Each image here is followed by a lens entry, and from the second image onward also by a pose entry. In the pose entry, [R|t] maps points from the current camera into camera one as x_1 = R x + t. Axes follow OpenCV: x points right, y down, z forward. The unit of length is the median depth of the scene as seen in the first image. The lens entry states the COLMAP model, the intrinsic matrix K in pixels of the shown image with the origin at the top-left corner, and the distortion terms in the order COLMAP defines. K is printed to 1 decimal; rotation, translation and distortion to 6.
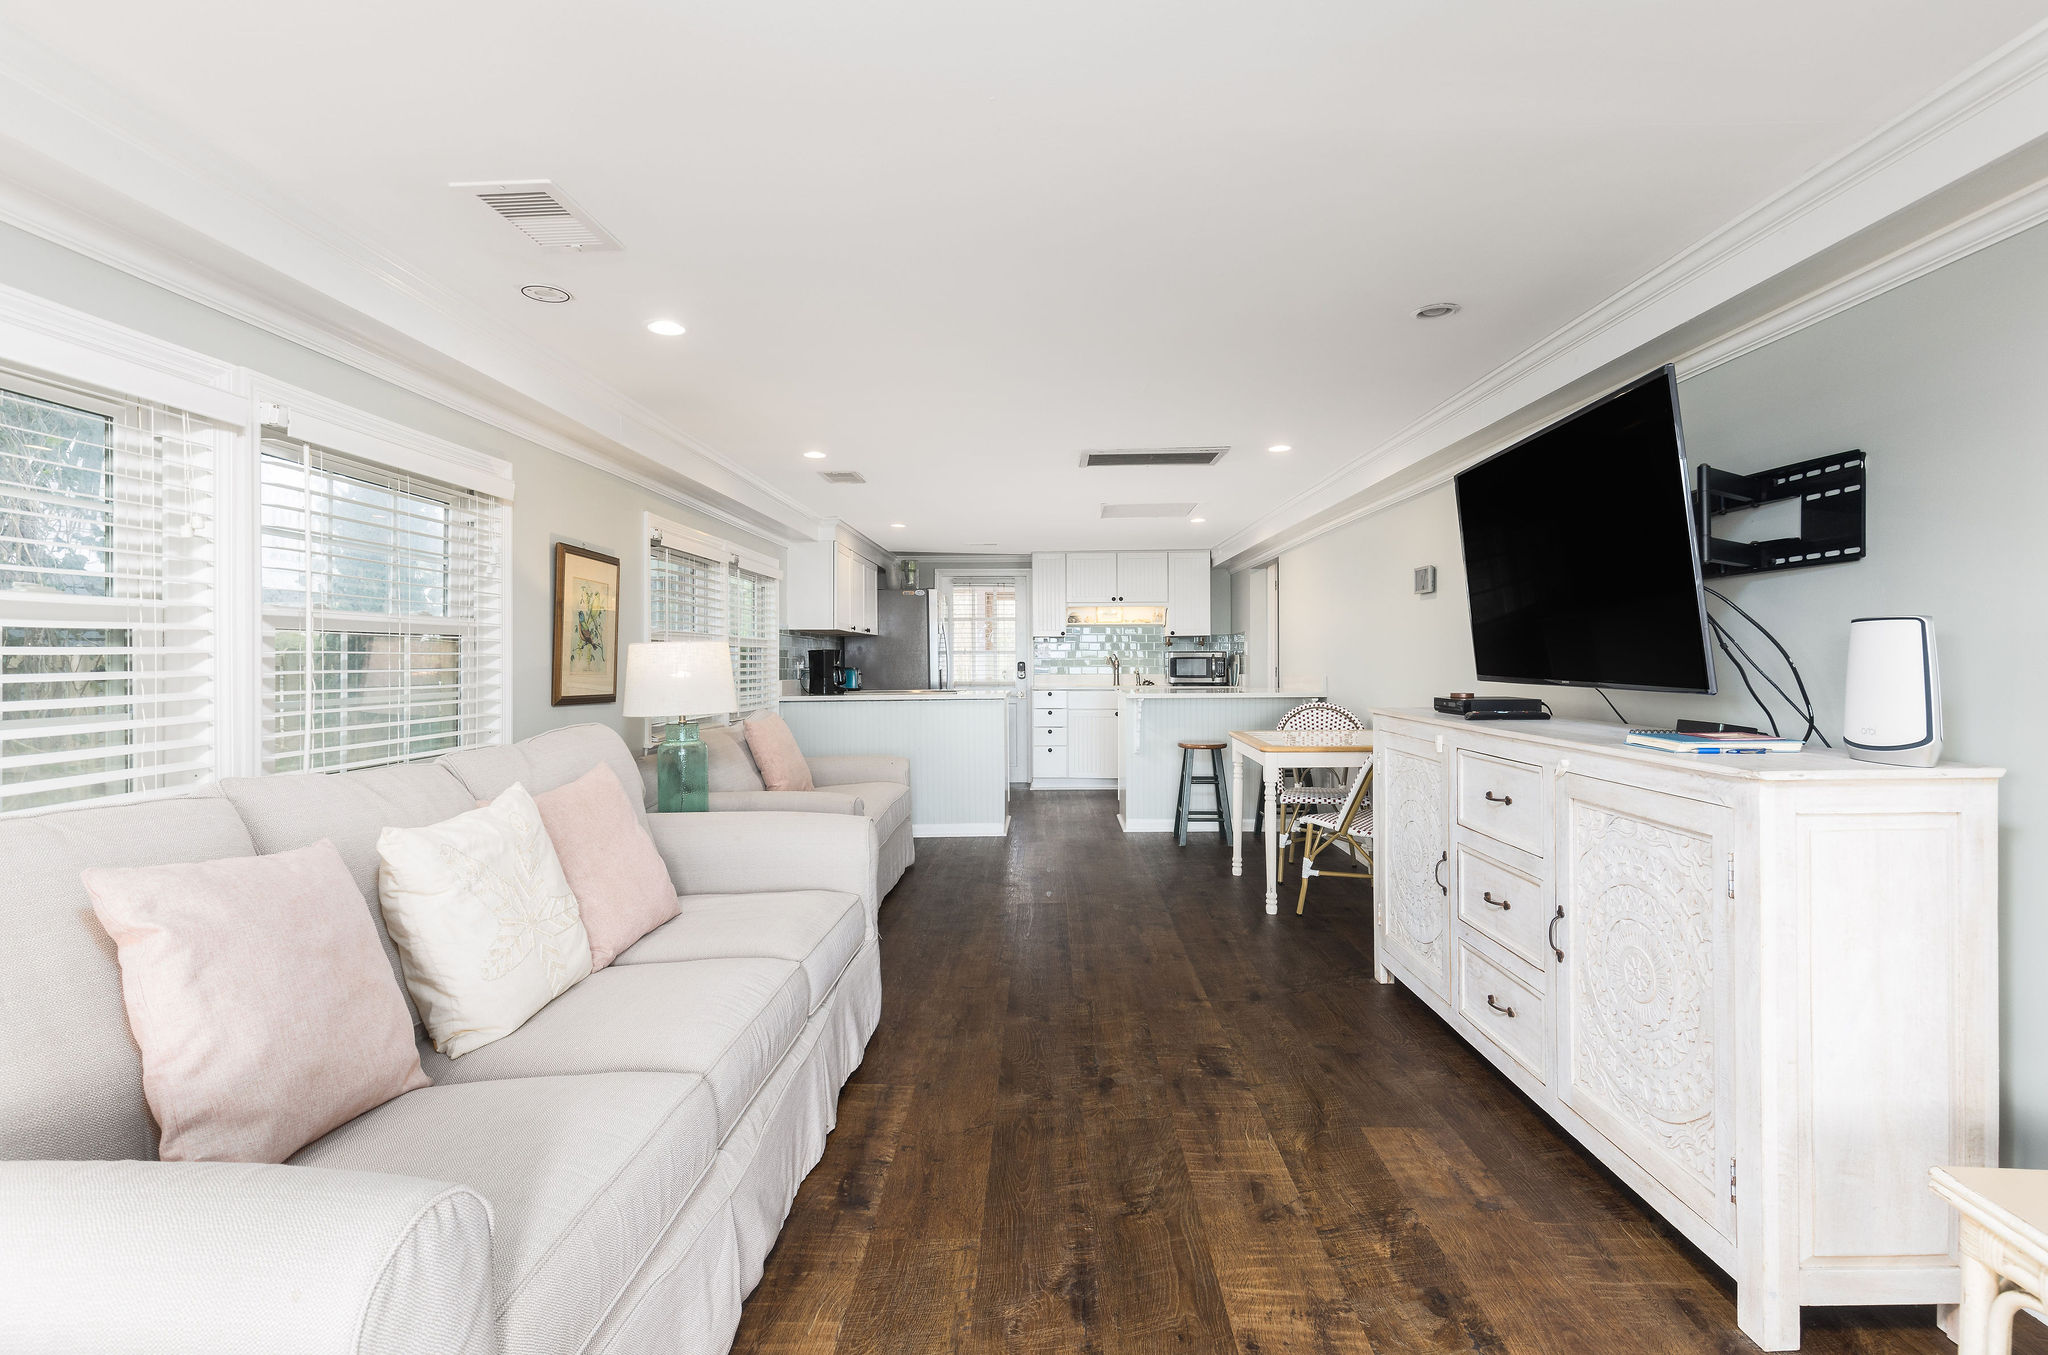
lens RADIAL K [[975.8, 0, 1025.4], [0, 975.8, 660.9], [0, 0, 1]] dist [-0.000764, -0.000188]
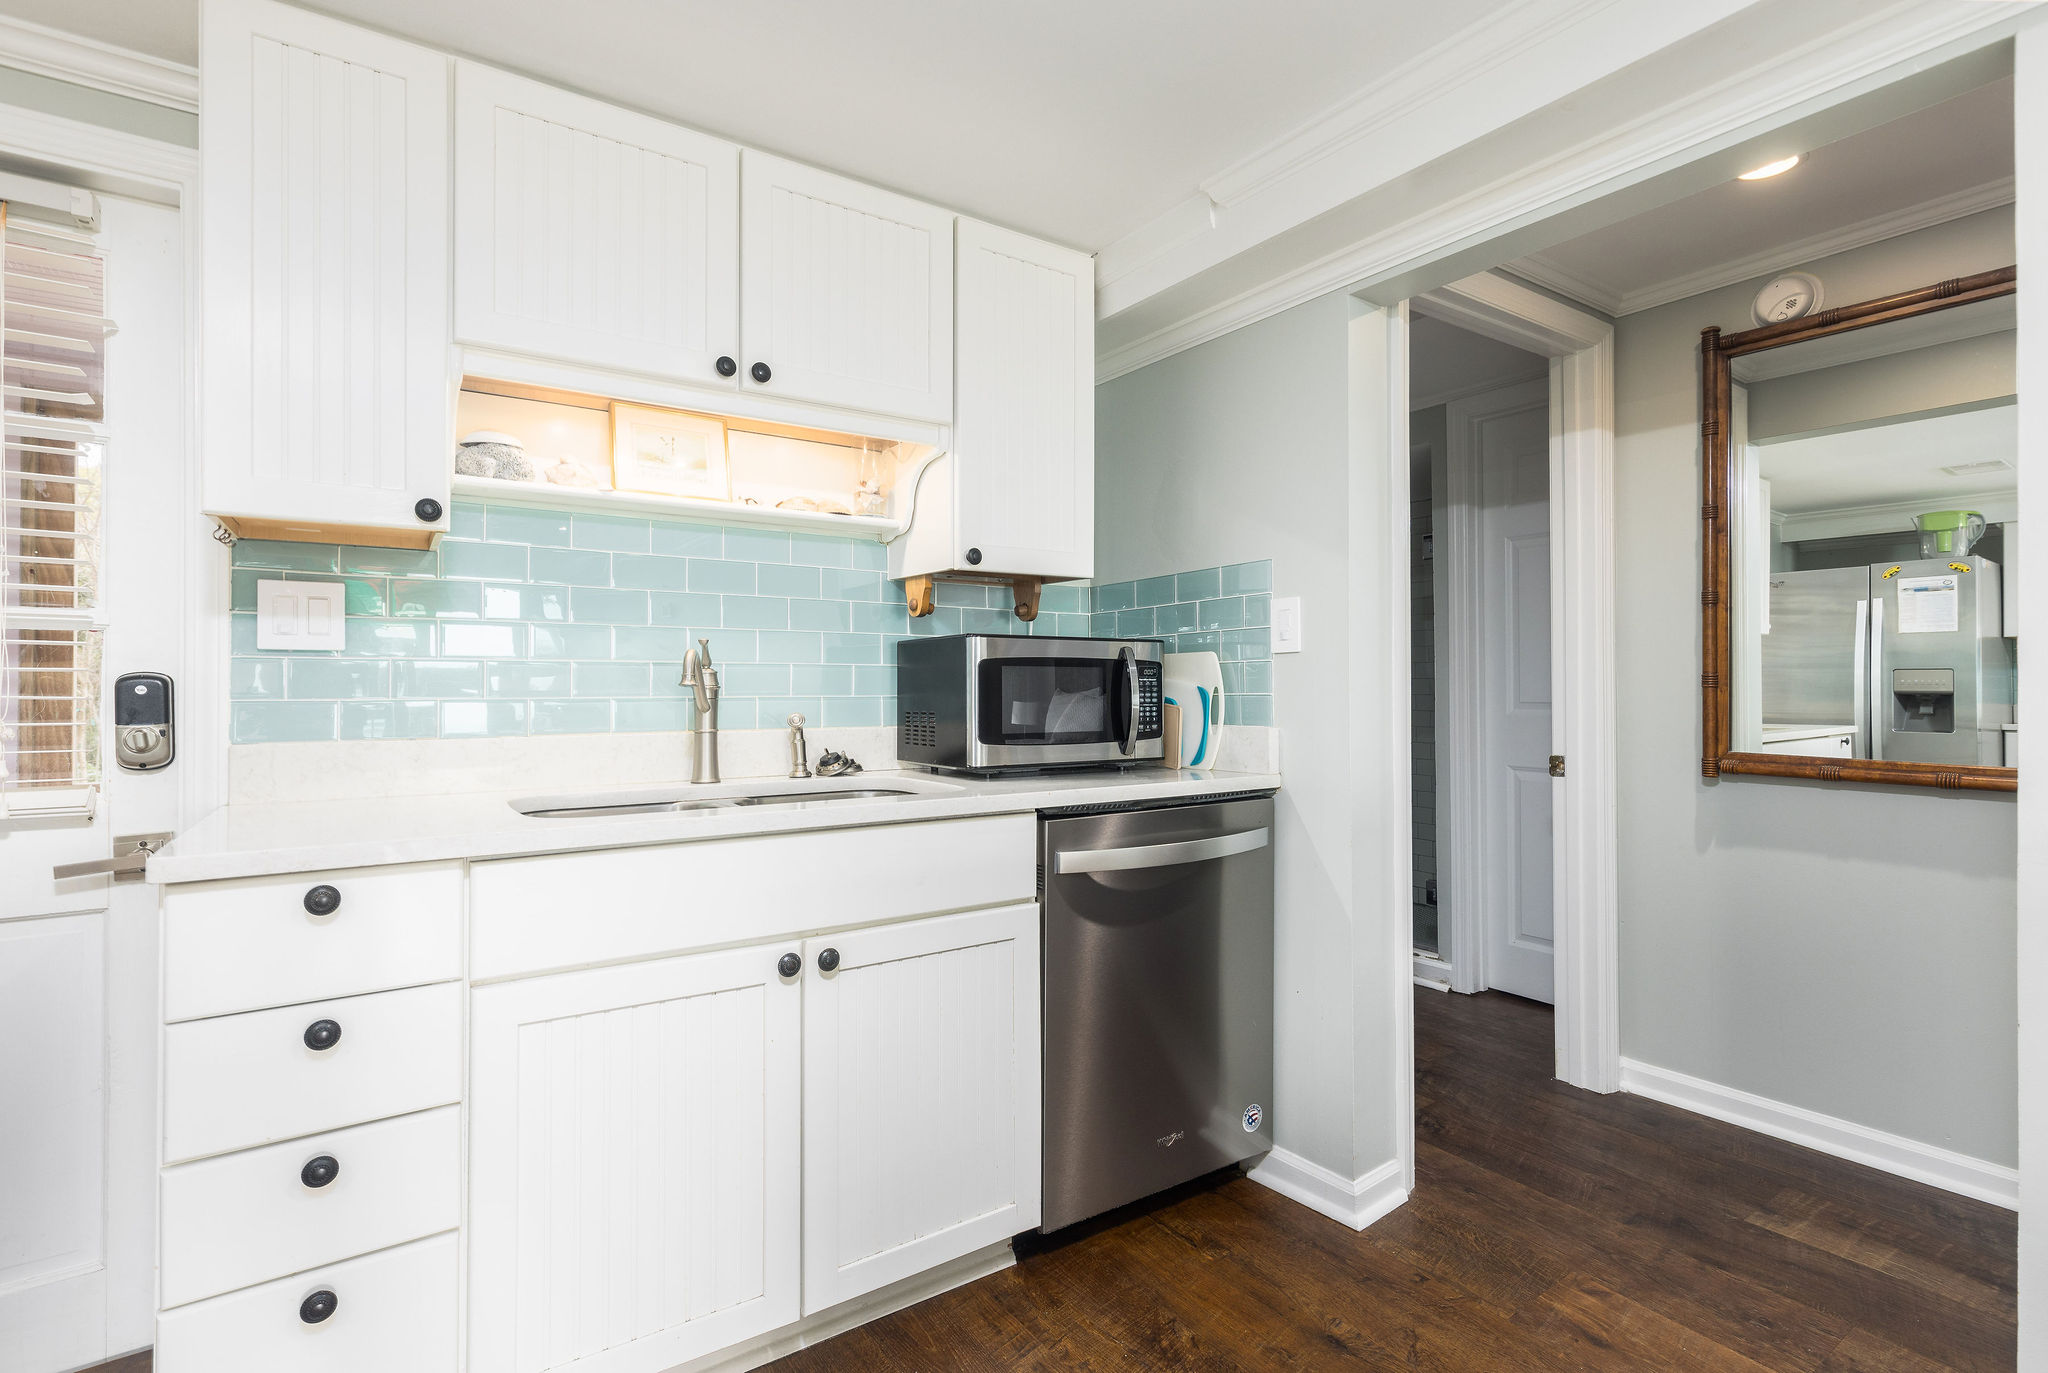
lens RADIAL K [[925.9, 0, 1020.9], [0, 925.9, 681.0], [0, 0, 1]] dist [0.002843, 0.000005]
pose [[0.796672, 0.005390, 0.604388, 0.024127], [-0.004743, 0.999985, -0.002666, 0.002226], [-0.604393, -0.000742, 0.796686, 0.820183]]
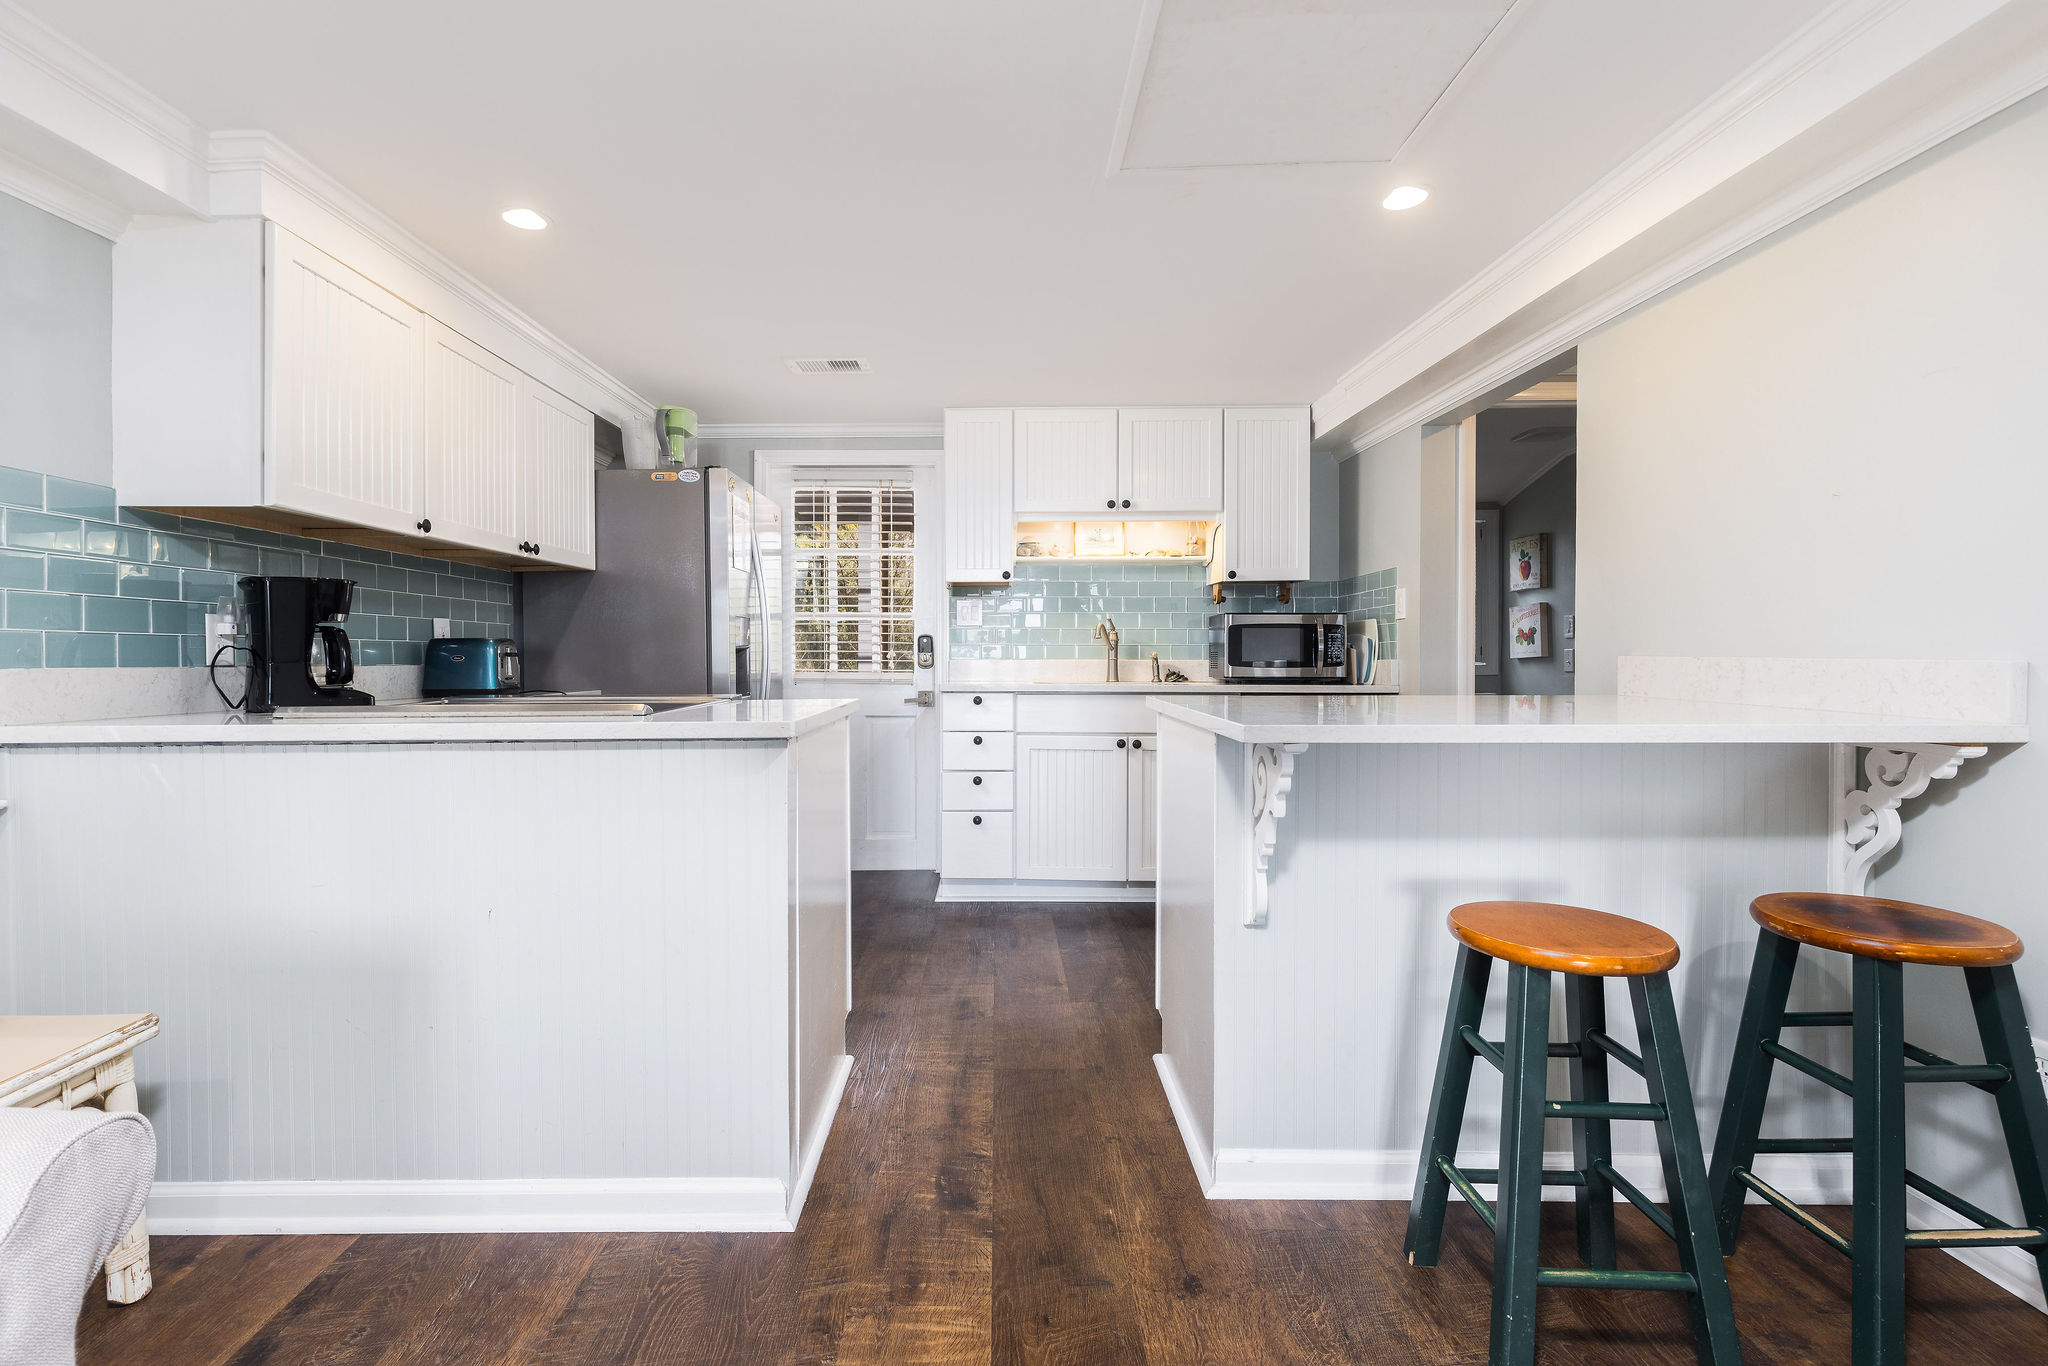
lens RADIAL K [[925.9, 0, 983.6], [0, 925.9, 651.8], [0, 0, 1]] dist [0.002843, 0.000005]
pose [[0.999485, 0.005710, 0.031565, 0.013304], [-0.005776, 0.999981, 0.002001, 0.009441], [-0.031553, -0.002182, 0.999500, 0.547233]]
